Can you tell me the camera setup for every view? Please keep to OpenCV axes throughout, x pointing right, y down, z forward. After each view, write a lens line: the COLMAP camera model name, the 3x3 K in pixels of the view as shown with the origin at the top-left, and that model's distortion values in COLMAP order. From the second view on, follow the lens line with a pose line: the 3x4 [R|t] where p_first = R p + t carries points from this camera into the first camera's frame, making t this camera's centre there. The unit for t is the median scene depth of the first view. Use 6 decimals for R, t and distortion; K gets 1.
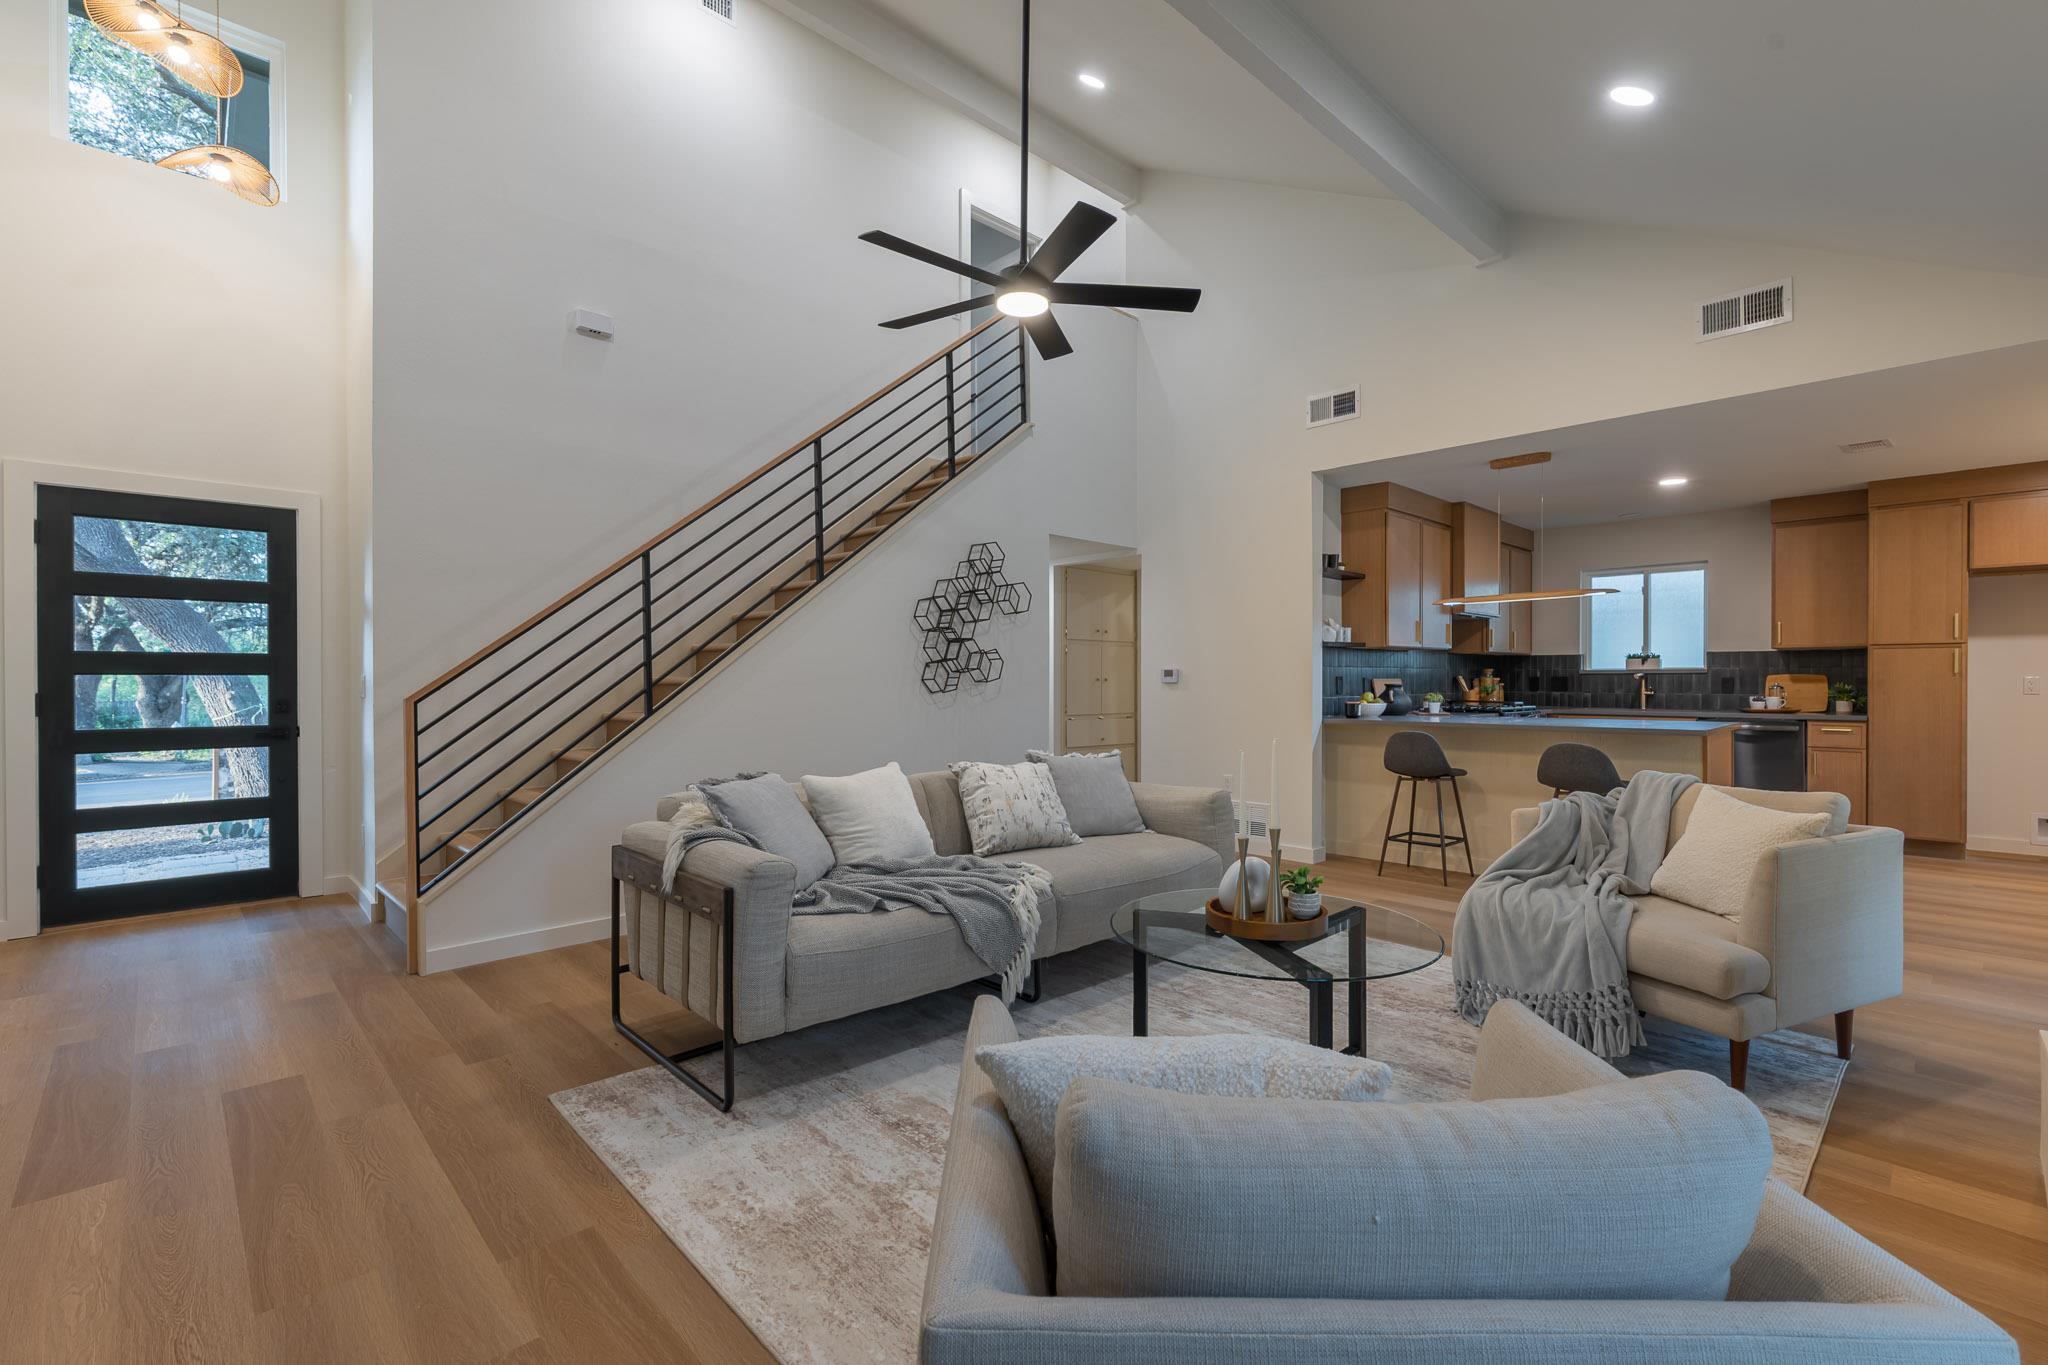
lens RADIAL K [[903.7, 0, 1018.9], [0, 903.7, 685.1], [0, 0, 1]] dist [-0.001822, -0.000323]
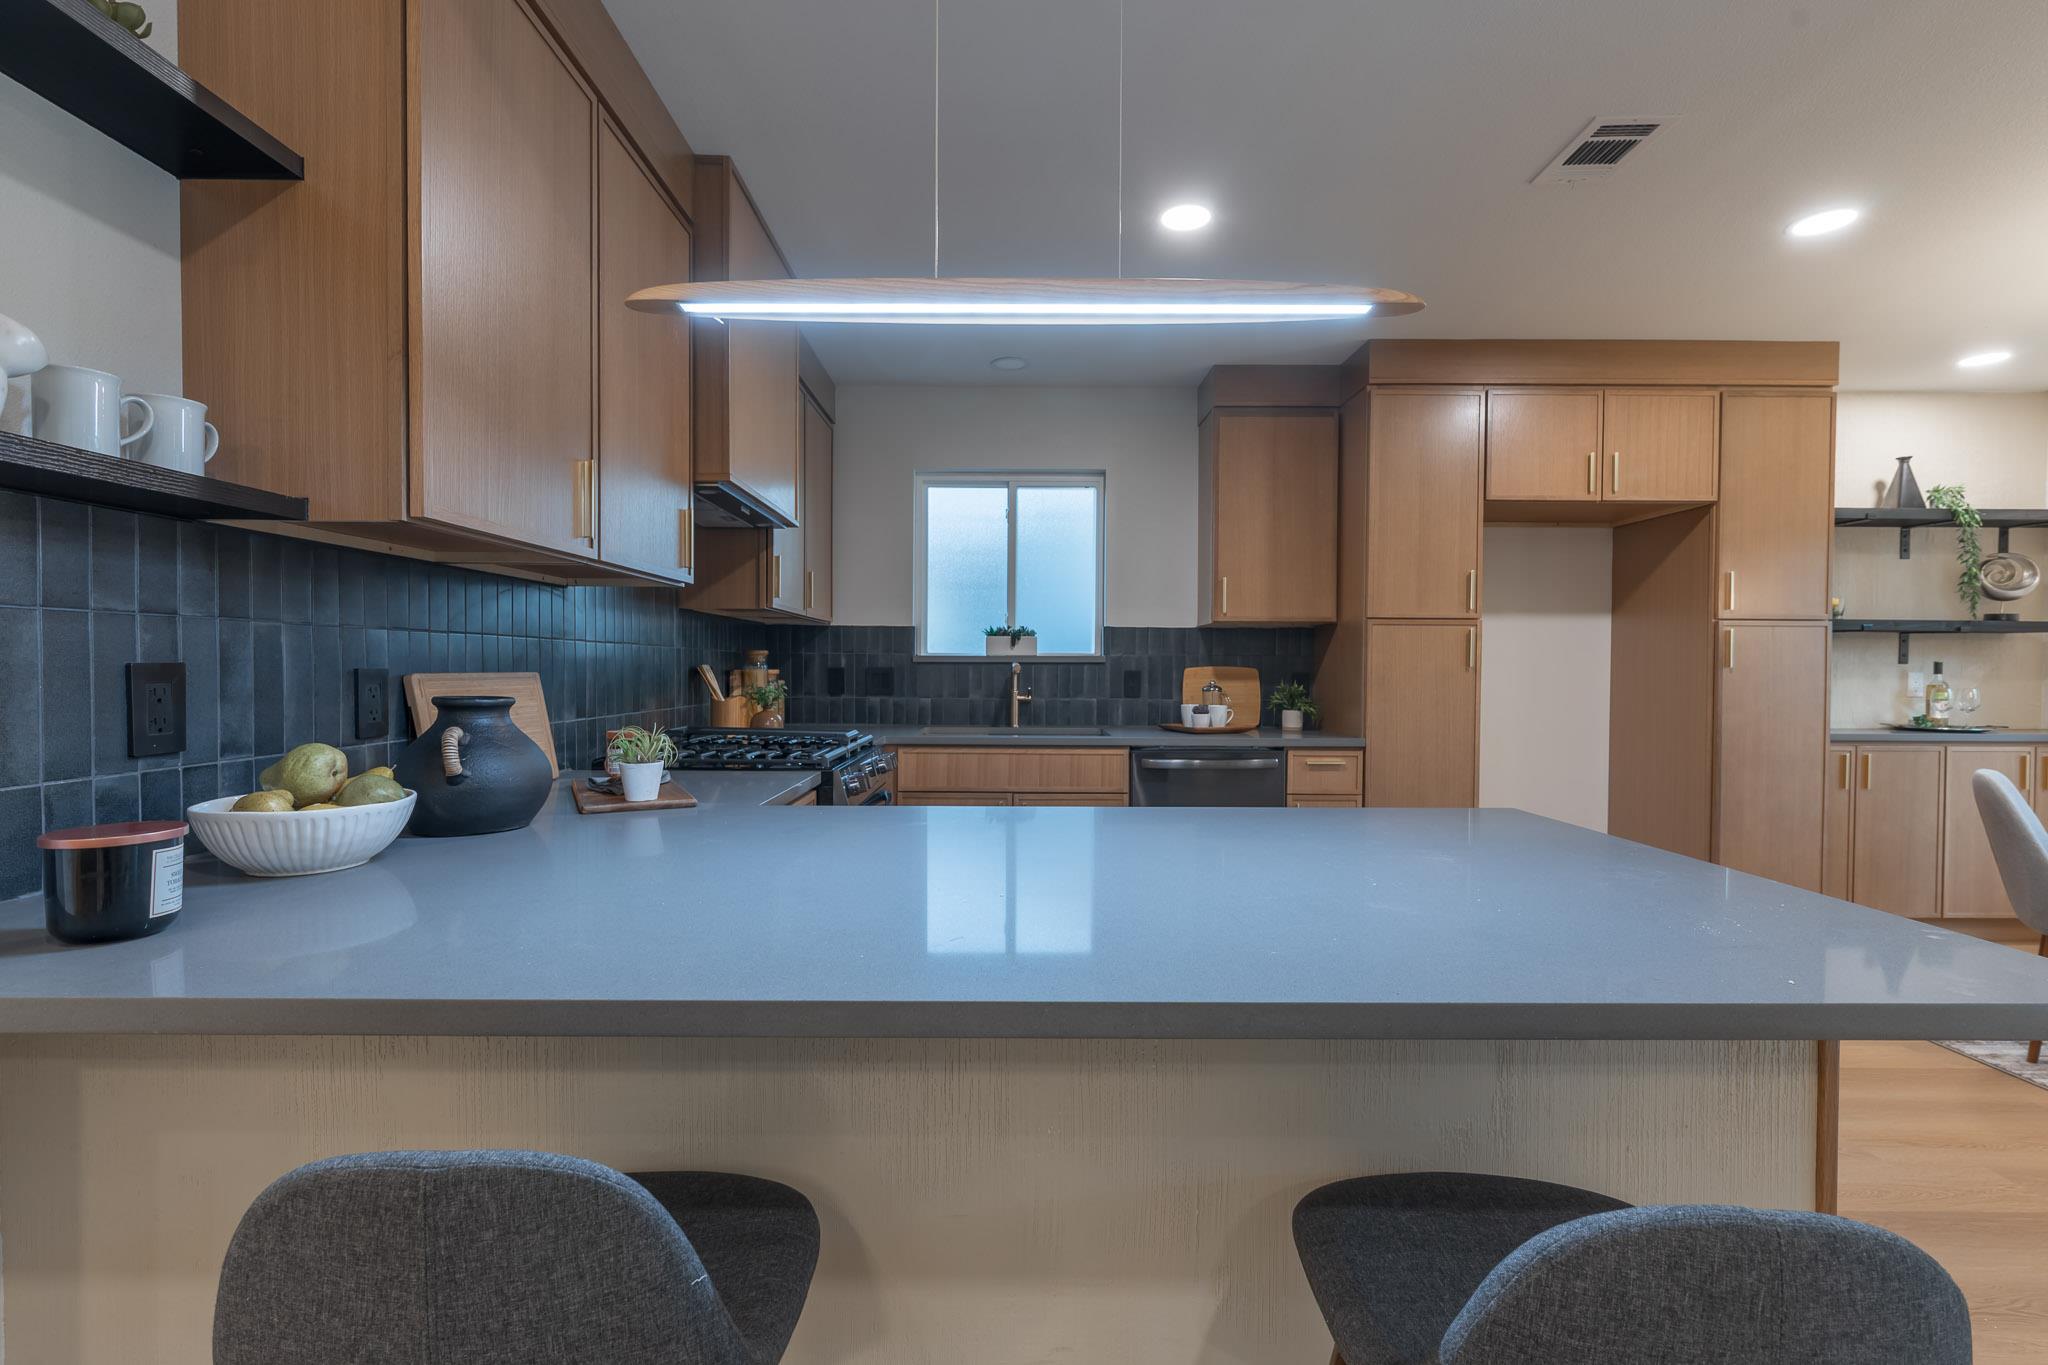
lens RADIAL K [[903.7, 0, 1018.9], [0, 903.7, 685.1], [0, 0, 1]] dist [-0.001822, -0.000323]
pose [[0.682156, -0.008577, 0.731156, 0.289976], [-0.001354, 0.999915, 0.012993, -0.006516], [-0.731205, -0.009853, 0.682086, 0.626866]]
